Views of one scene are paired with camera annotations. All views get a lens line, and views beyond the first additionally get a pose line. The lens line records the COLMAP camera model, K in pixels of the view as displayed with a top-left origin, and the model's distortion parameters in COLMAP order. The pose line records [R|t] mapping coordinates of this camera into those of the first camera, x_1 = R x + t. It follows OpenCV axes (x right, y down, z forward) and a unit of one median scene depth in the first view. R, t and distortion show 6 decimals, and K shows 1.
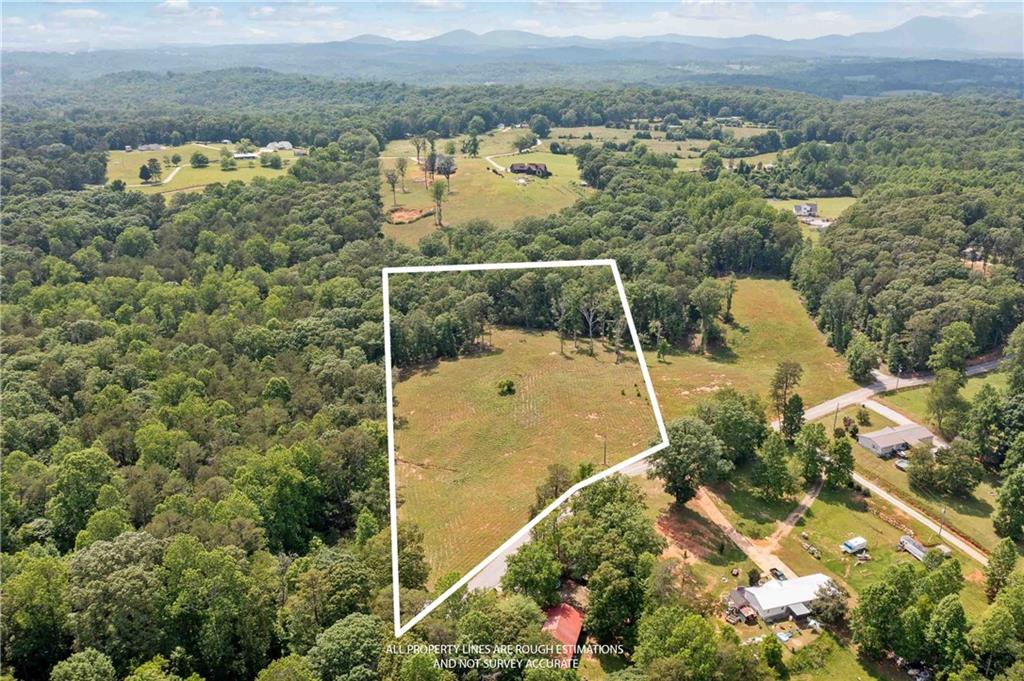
lens RADIAL K [[819.9, 0, 512.0], [0, 819.9, 340.5], [0, 0, 1]] dist [-0.024233, 0.006503]
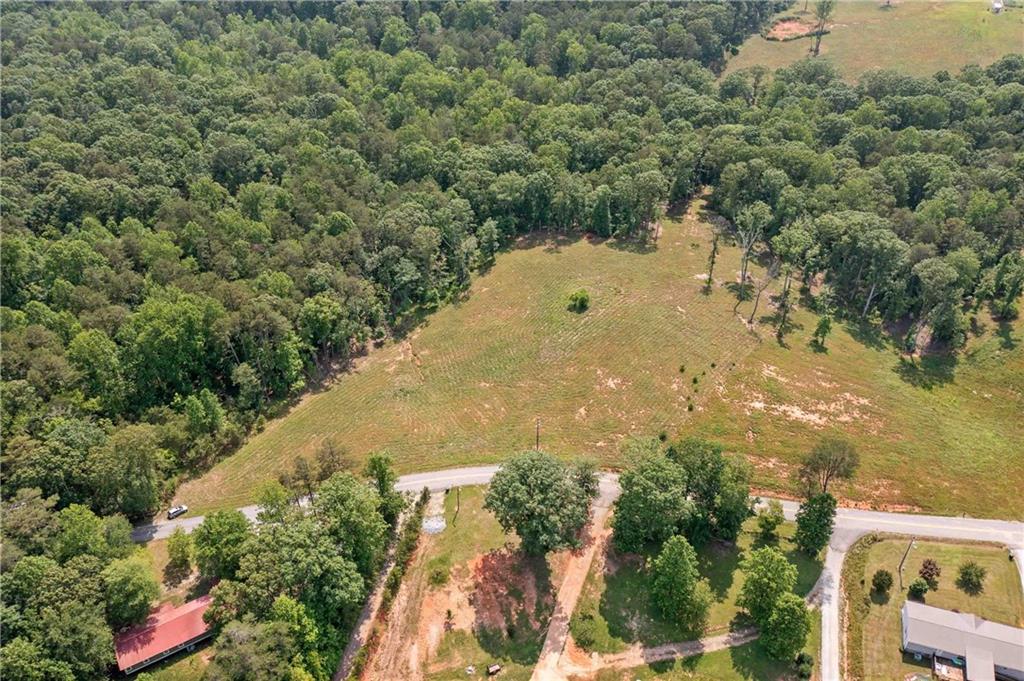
lens RADIAL K [[801.2, 0, 512.0], [0, 801.2, 340.5], [0, 0, 1]] dist [-0.020767, 0.000642]
pose [[0.744441, 0.391880, -0.540591, 0.255195], [-0.216091, 0.907477, 0.360264, -0.118865], [0.631754, -0.151379, 0.760244, 0.223028]]
